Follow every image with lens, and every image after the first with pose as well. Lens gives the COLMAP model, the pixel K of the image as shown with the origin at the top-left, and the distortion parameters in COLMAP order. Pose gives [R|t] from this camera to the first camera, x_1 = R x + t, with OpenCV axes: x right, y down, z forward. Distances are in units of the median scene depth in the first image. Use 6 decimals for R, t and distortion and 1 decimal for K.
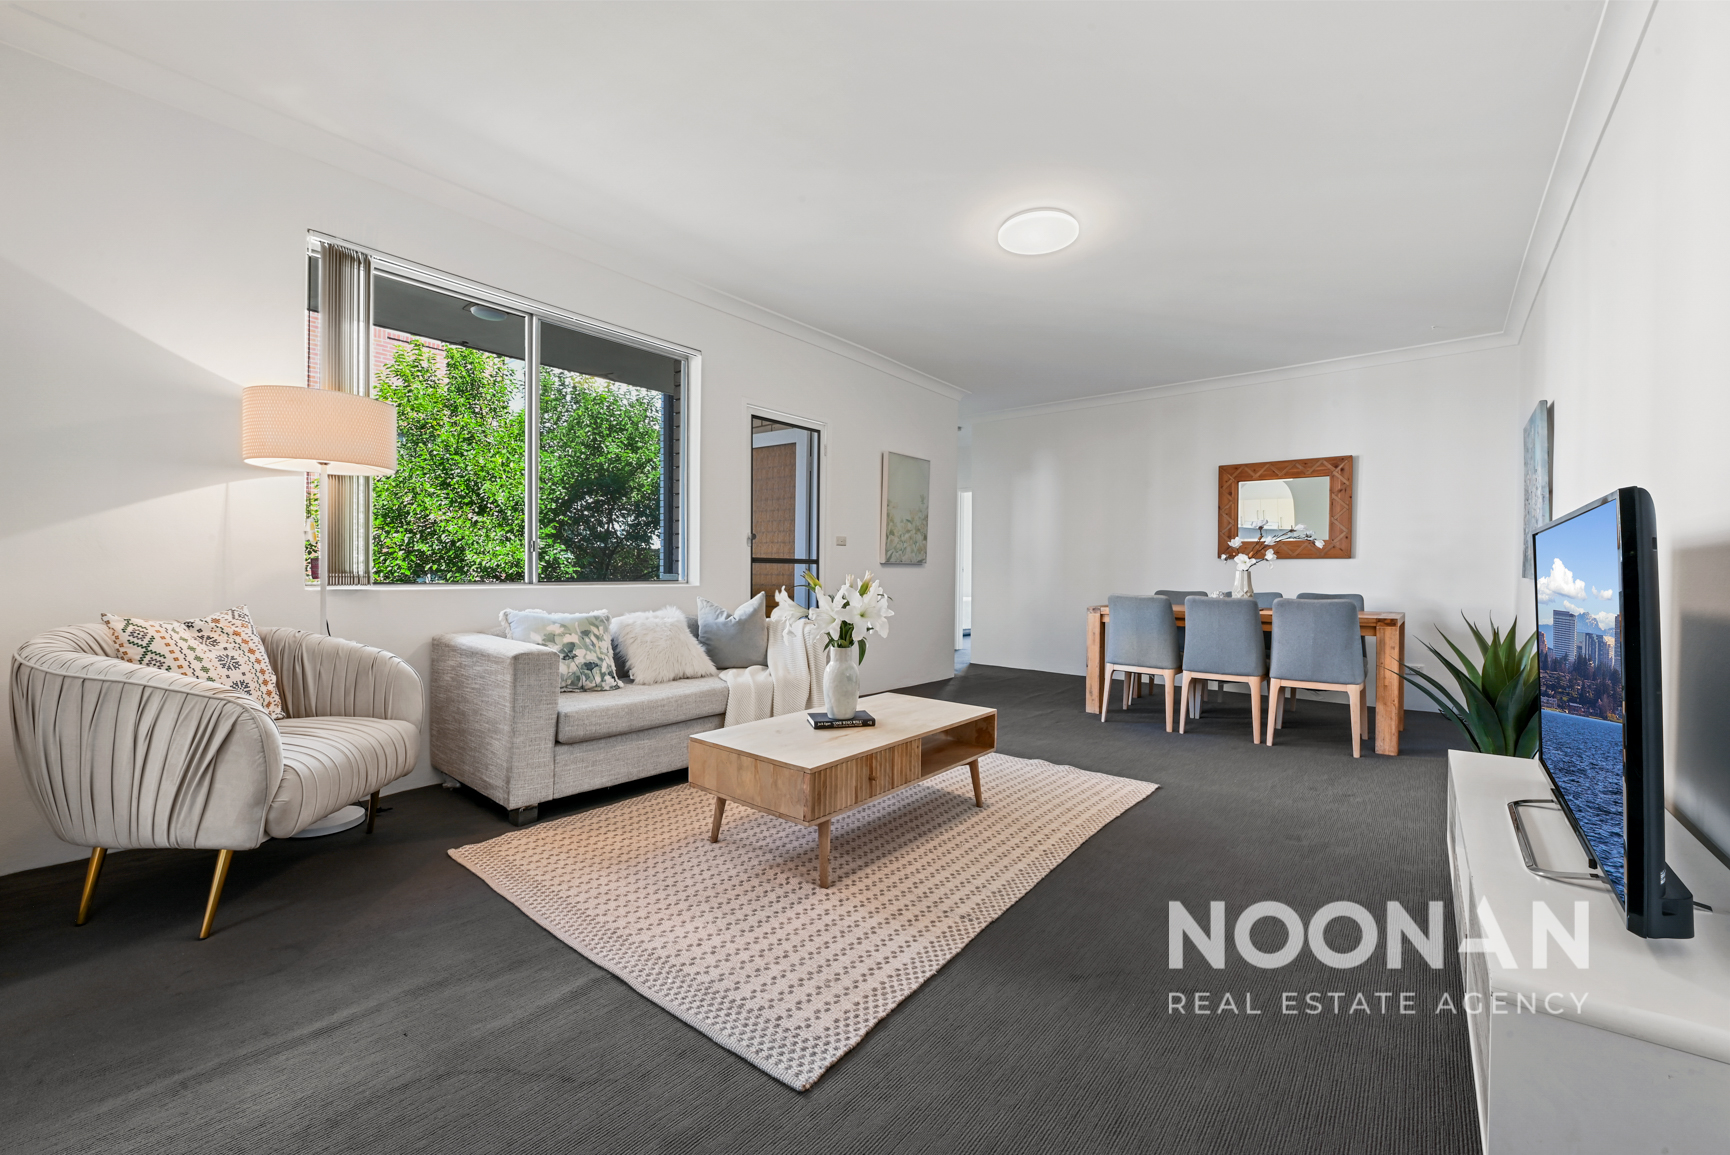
lens RADIAL K [[698.8, 0, 859.1], [0, 698.8, 572.0], [0, 0, 1]] dist [-0.000839, -0.000086]
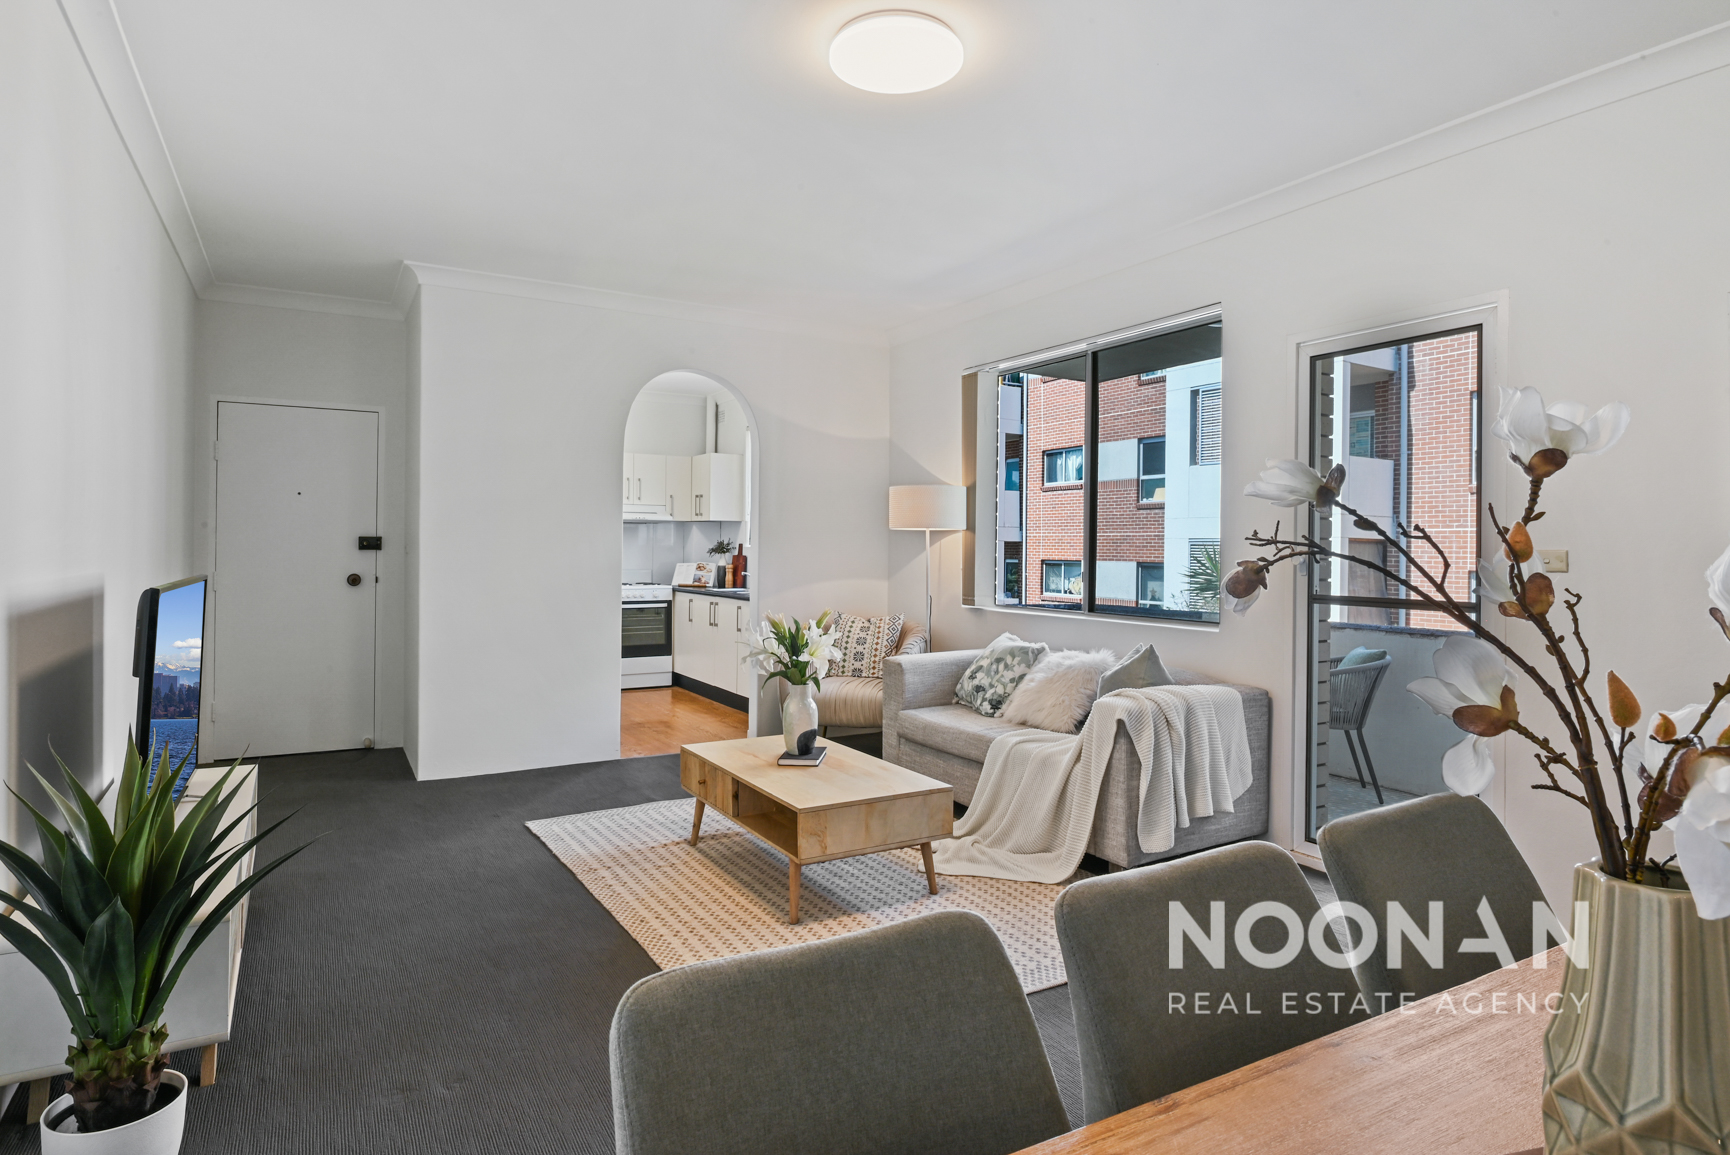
lens RADIAL K [[949.3, 0, 868.6], [0, 949.3, 555.0], [0, 0, 1]] dist [0.000233, -0.000063]
pose [[-0.349804, -0.011908, -0.936747, 1.108297], [-0.014925, 0.999863, -0.007136, -0.063539], [0.936704, 0.011485, -0.349934, 1.411513]]
